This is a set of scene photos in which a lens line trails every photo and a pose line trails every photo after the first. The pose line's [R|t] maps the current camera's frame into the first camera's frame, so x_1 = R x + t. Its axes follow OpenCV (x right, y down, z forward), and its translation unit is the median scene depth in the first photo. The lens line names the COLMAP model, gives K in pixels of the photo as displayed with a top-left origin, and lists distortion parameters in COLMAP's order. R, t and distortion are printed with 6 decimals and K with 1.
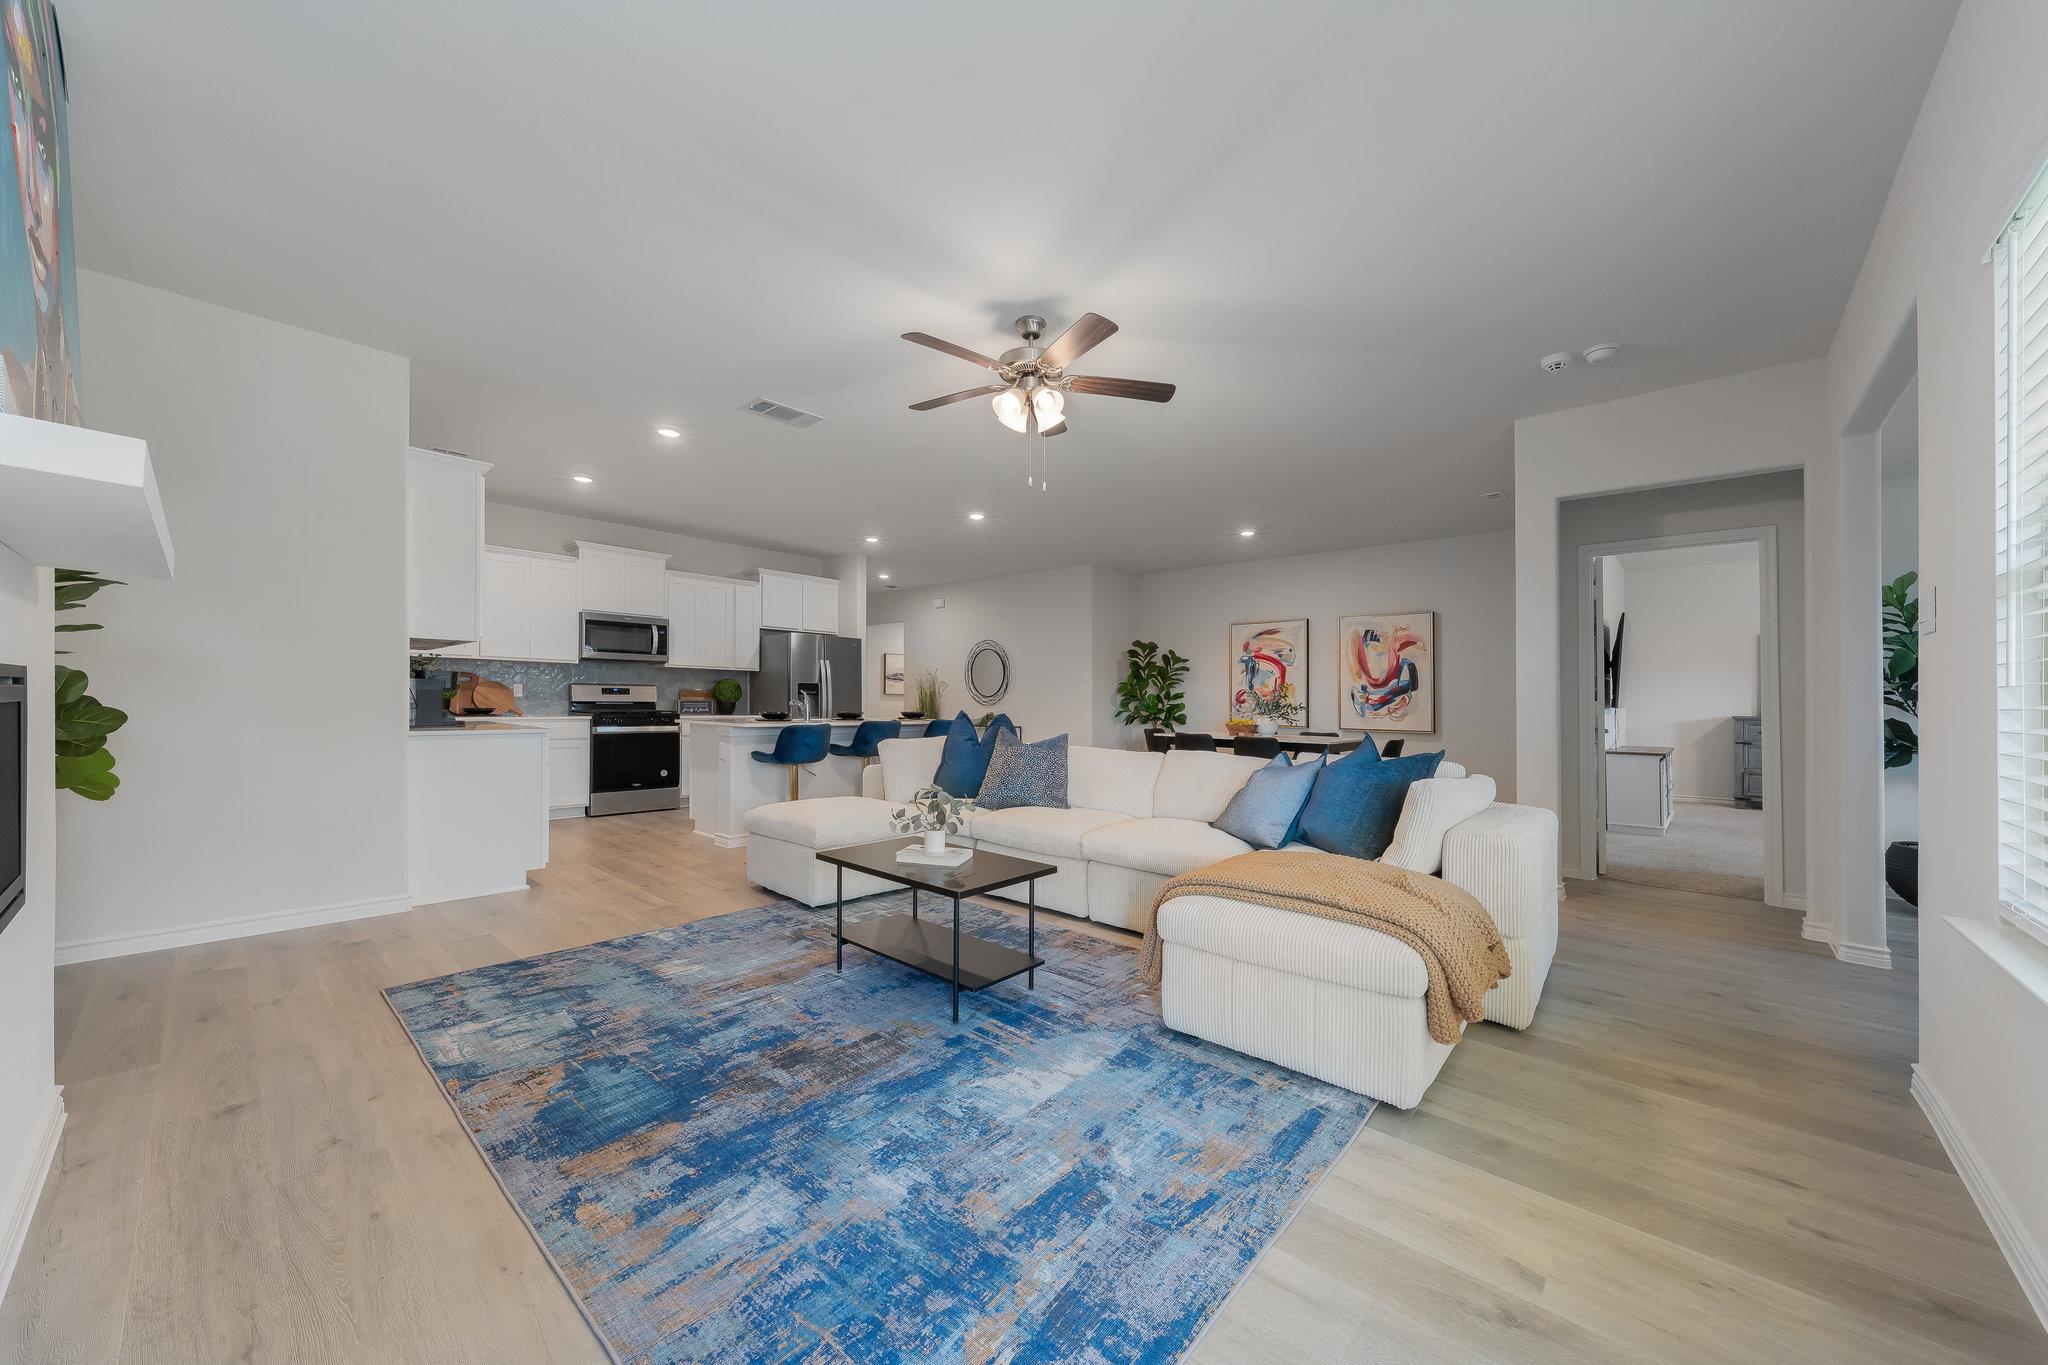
lens RADIAL K [[722.5, 0, 1020.3], [0, 722.5, 706.0], [0, 0, 1]] dist [0.003161, -0.000494]
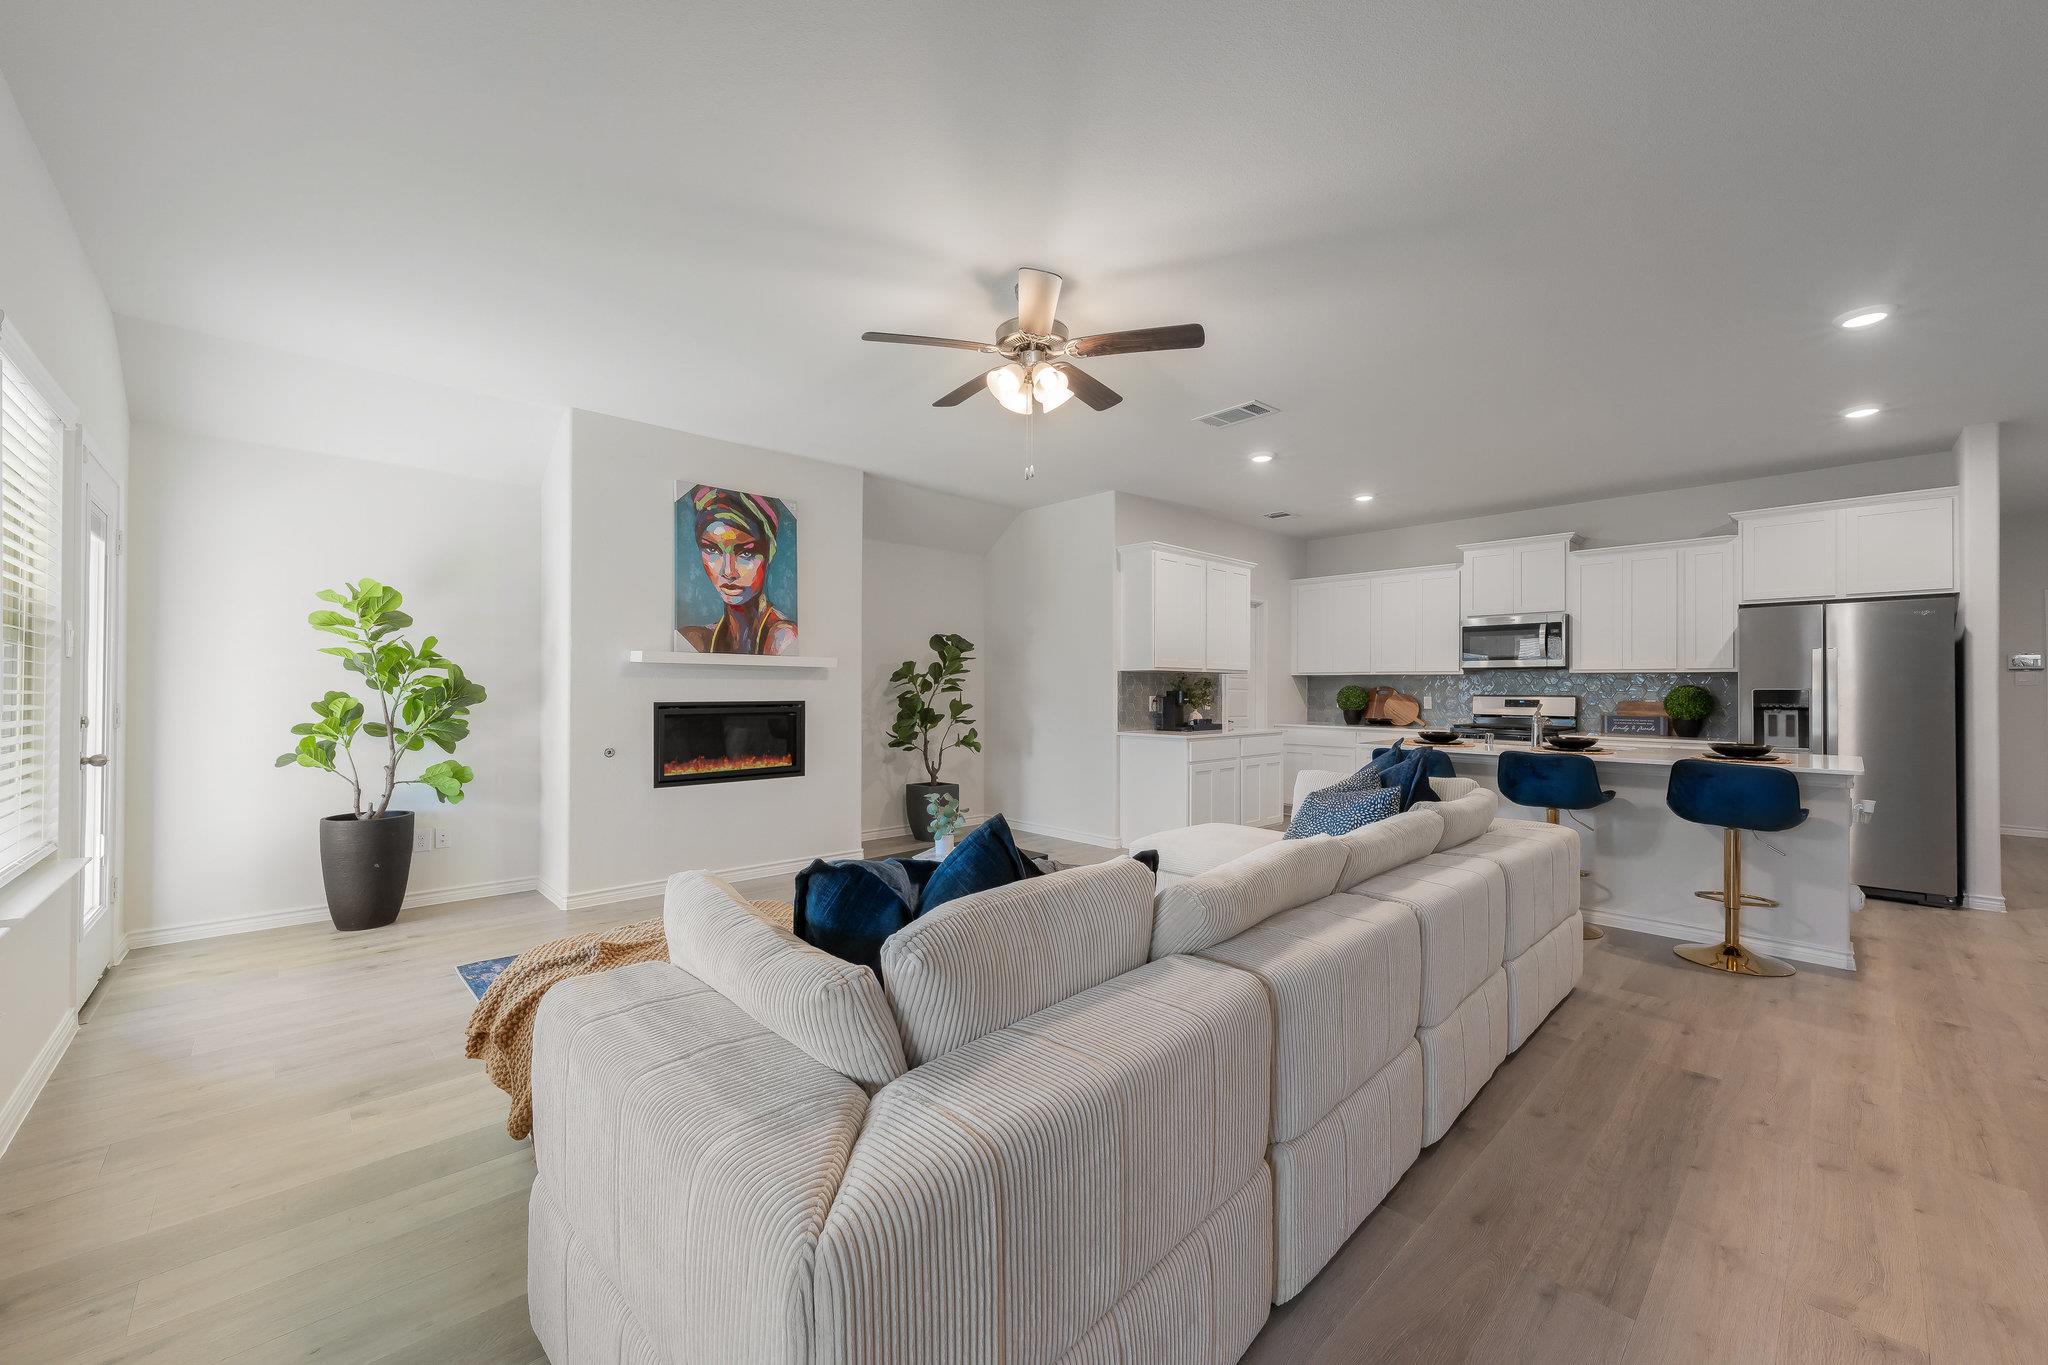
lens RADIAL K [[791.8, 0, 1022.4], [0, 791.8, 688.2], [0, 0, 1]] dist [-0.000445, 0.000807]
pose [[-0.080520, -0.017229, -0.996604, 0.463866], [-0.016586, 0.999735, -0.015943, -0.014709], [0.996615, 0.015246, -0.080784, 0.513541]]
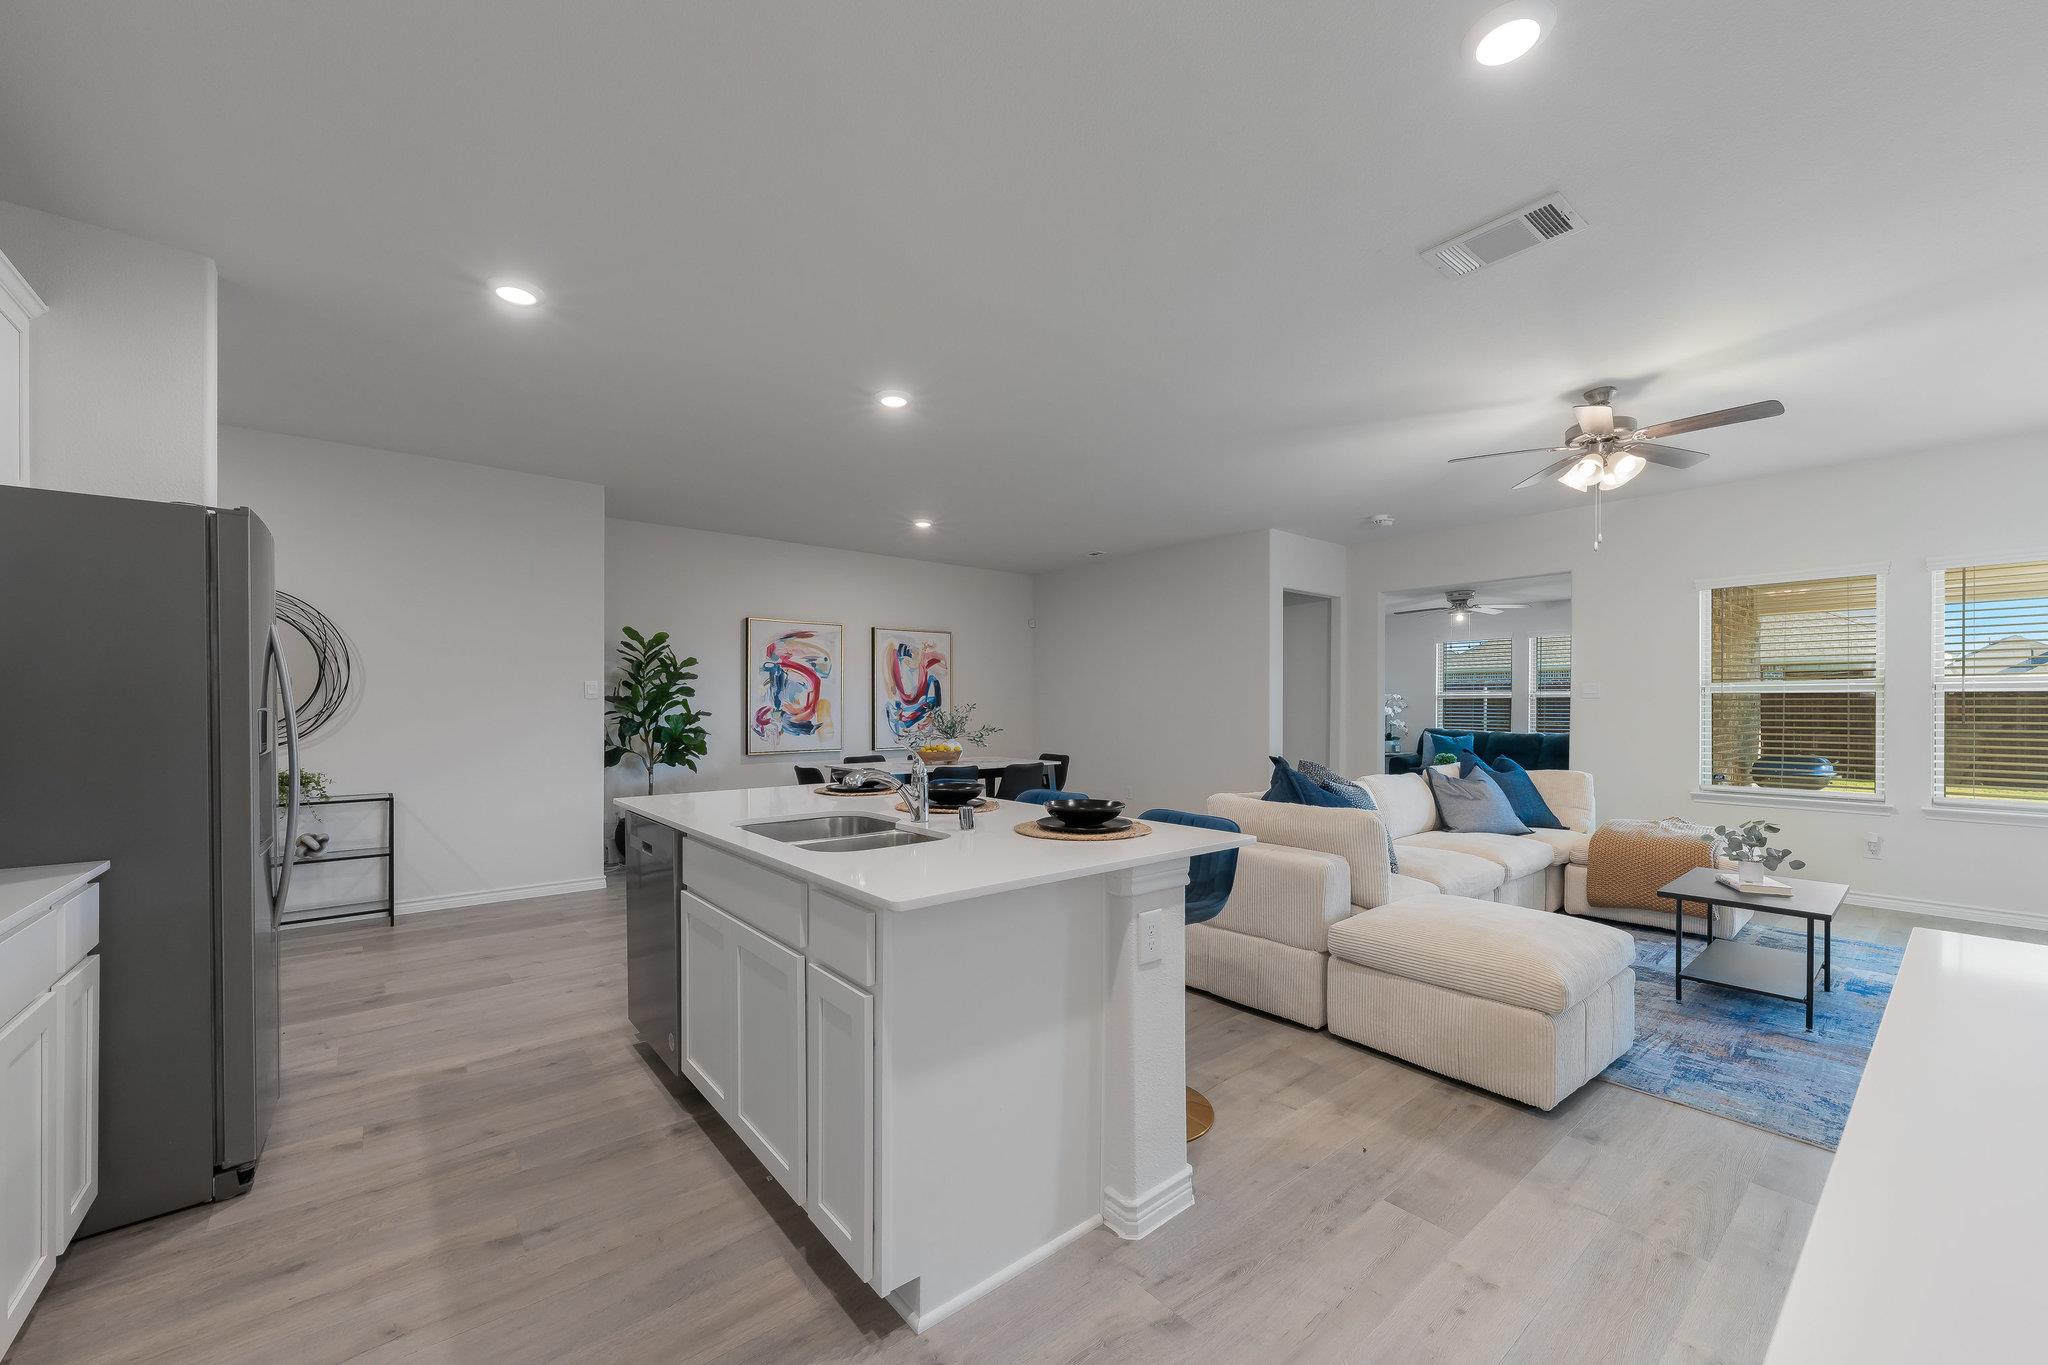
lens RADIAL K [[791.8, 0, 1018.8], [0, 791.8, 709.7], [0, 0, 1]] dist [-0.000445, 0.000807]
pose [[0.155895, -0.017784, 0.987614, -0.623243], [0.014275, 0.999774, 0.015749, -0.038209], [-0.987671, 0.011643, 0.156113, 0.807310]]
